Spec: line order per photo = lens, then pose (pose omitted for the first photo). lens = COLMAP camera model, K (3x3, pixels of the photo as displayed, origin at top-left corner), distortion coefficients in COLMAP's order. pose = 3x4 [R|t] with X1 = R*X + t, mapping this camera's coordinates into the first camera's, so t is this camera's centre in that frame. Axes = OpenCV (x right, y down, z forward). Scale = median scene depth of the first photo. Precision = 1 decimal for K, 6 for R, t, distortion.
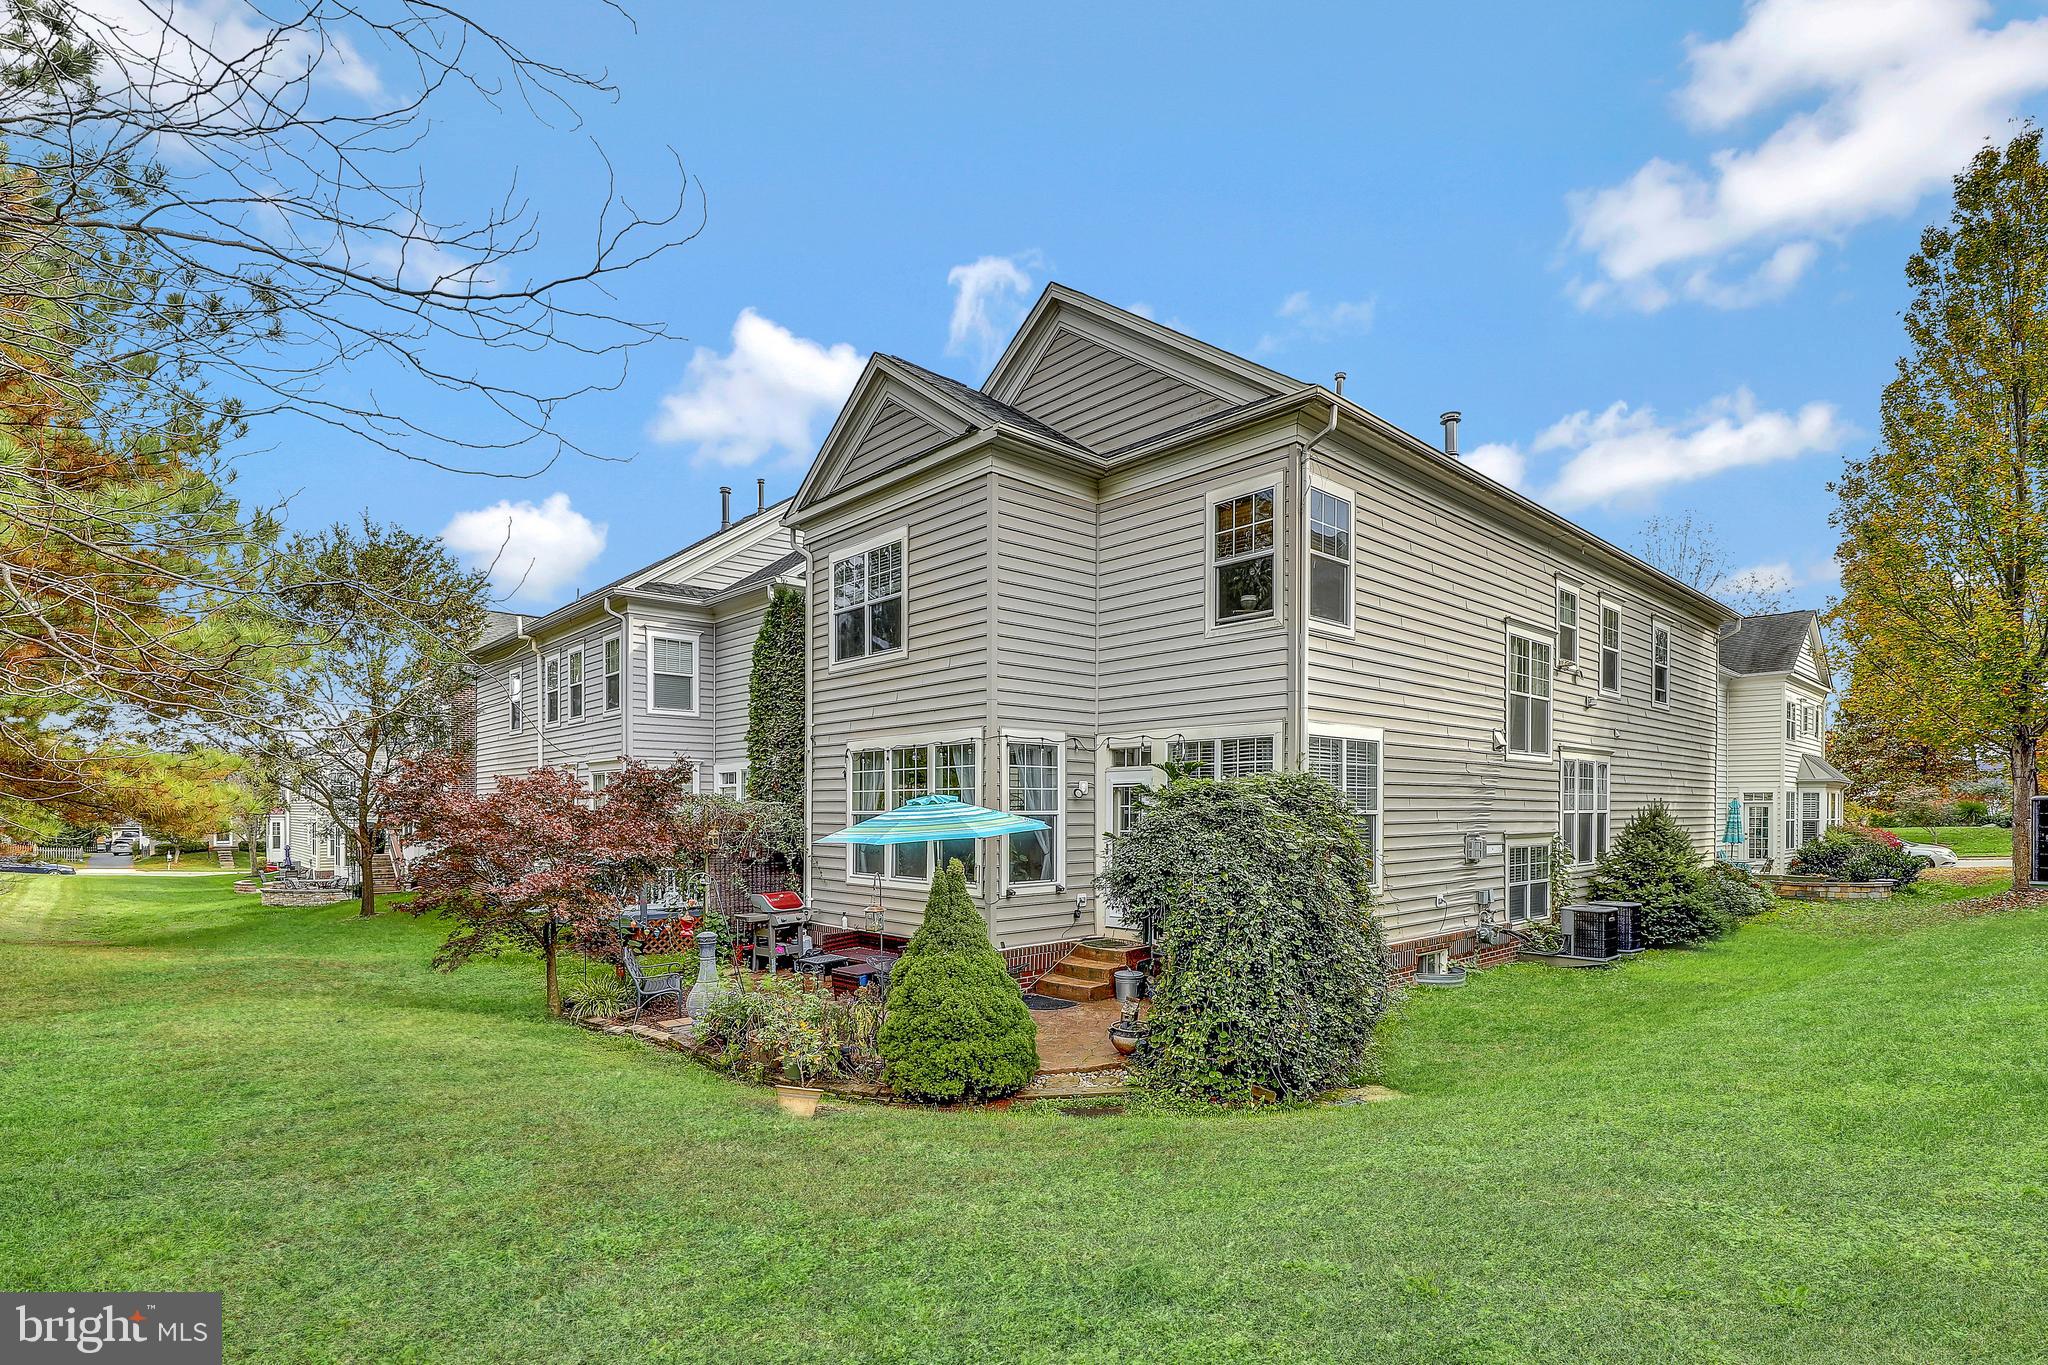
lens RADIAL K [[990.2, 0, 1024.0], [0, 990.2, 682.5], [0, 0, 1]] dist [-0.000313, -0.000030]
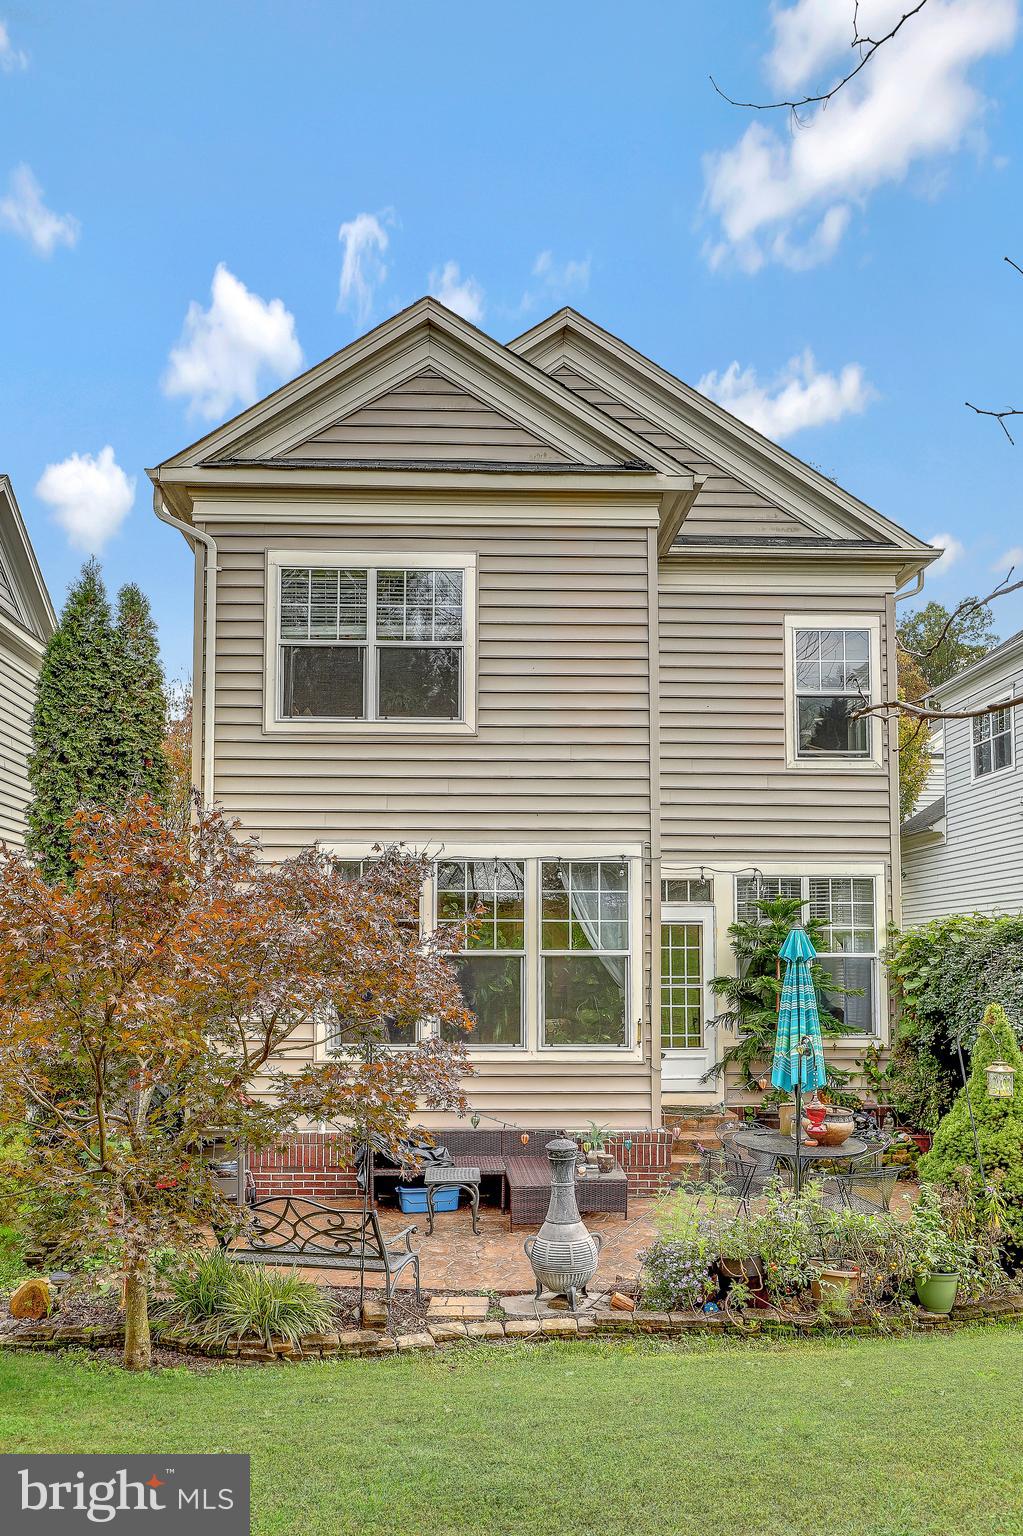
lens RADIAL K [[1140.6, 0, 511.5], [0, 1140.6, 768.0], [0, 0, 1]] dist [0.001070, 0.000739]
pose [[0.652966, 0.126863, 0.746687, -0.749208], [-0.110322, 0.991288, -0.071946, 0.056814], [-0.749309, -0.035397, 0.661274, 0.451450]]
